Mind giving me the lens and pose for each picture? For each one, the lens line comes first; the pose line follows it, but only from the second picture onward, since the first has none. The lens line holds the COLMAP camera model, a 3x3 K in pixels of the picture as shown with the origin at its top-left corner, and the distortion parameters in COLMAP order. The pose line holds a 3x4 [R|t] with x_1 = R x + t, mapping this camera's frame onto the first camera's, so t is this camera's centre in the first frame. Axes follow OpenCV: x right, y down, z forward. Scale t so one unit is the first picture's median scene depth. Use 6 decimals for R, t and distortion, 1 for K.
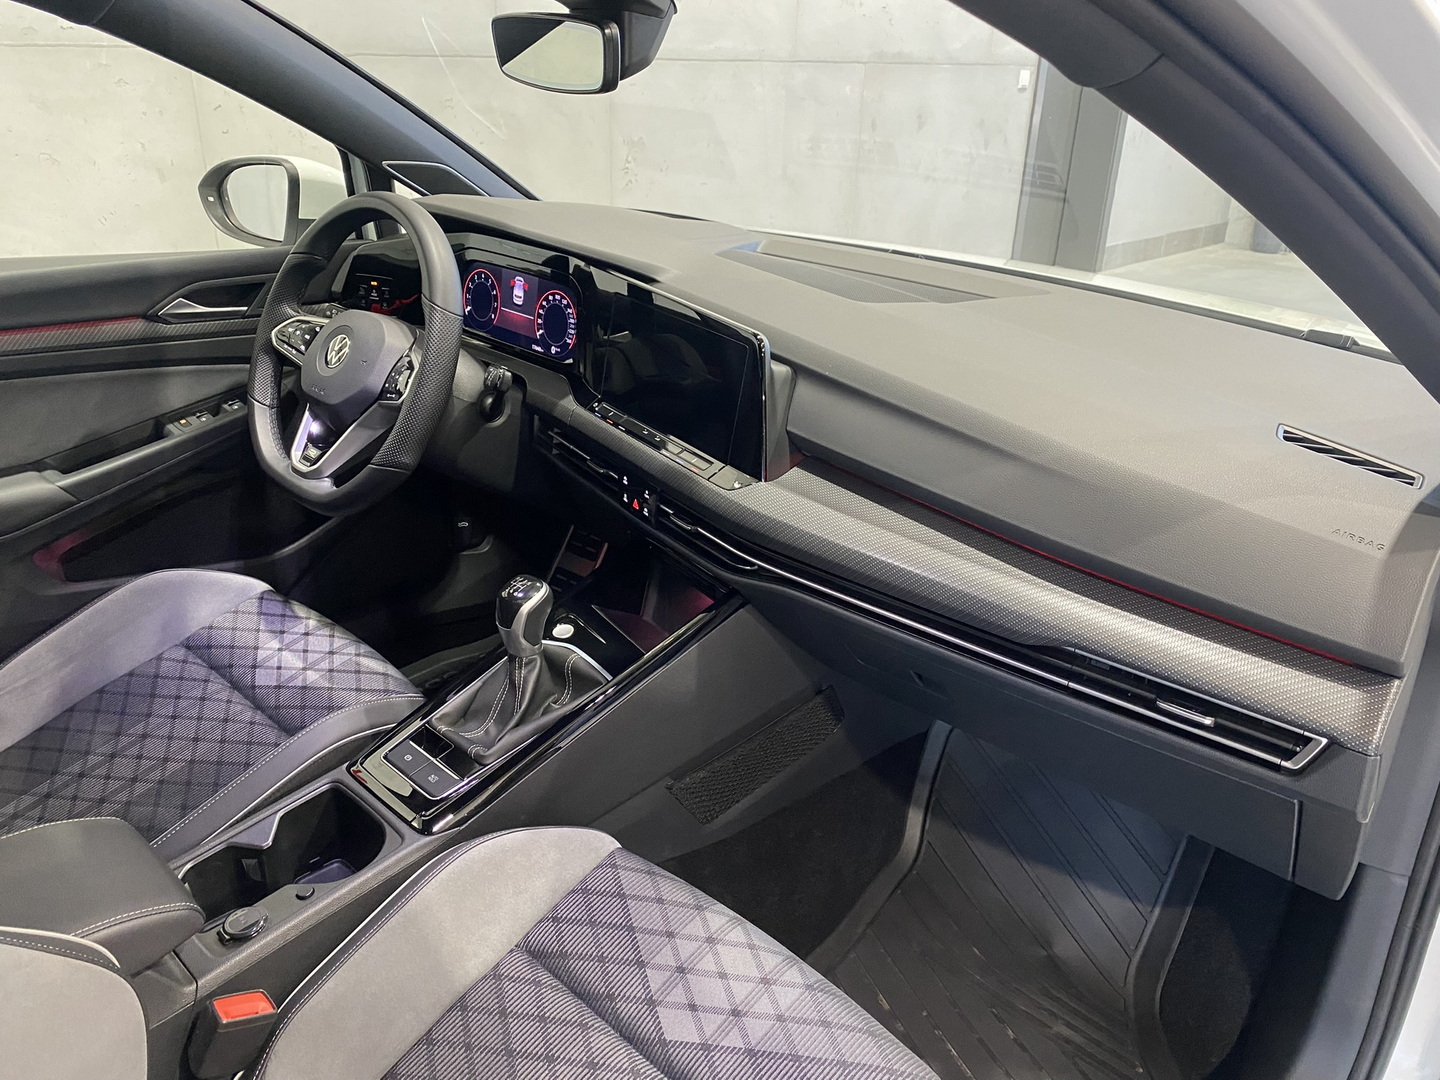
lens RADIAL K [[1105.4, 0, 720.0], [0, 1105.4, 540.0], [0, 0, 1]] dist [0.014247, -0.010547]
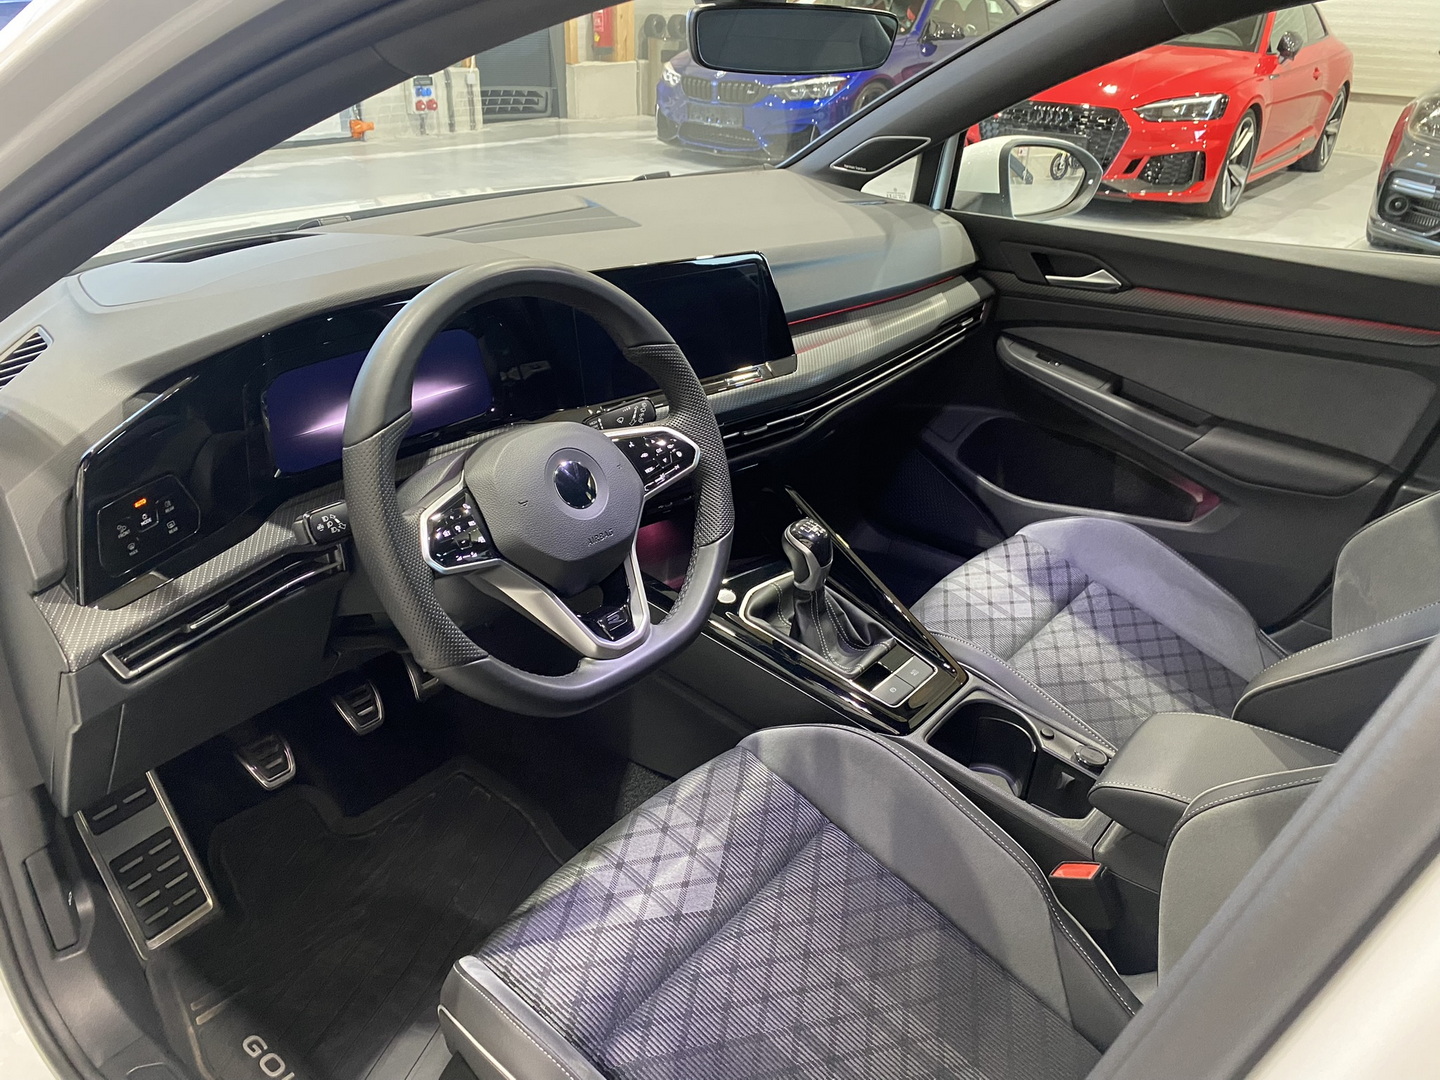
lens RADIAL K [[1105.4, 0, 720.0], [0, 1105.4, 540.0], [0, 0, 1]] dist [0.014247, -0.010547]
pose [[-0.105877, -0.471354, 0.875566, -0.952719], [0.380622, 0.794247, 0.473602, -0.419685], [-0.918650, 0.383403, 0.095315, 0.820291]]
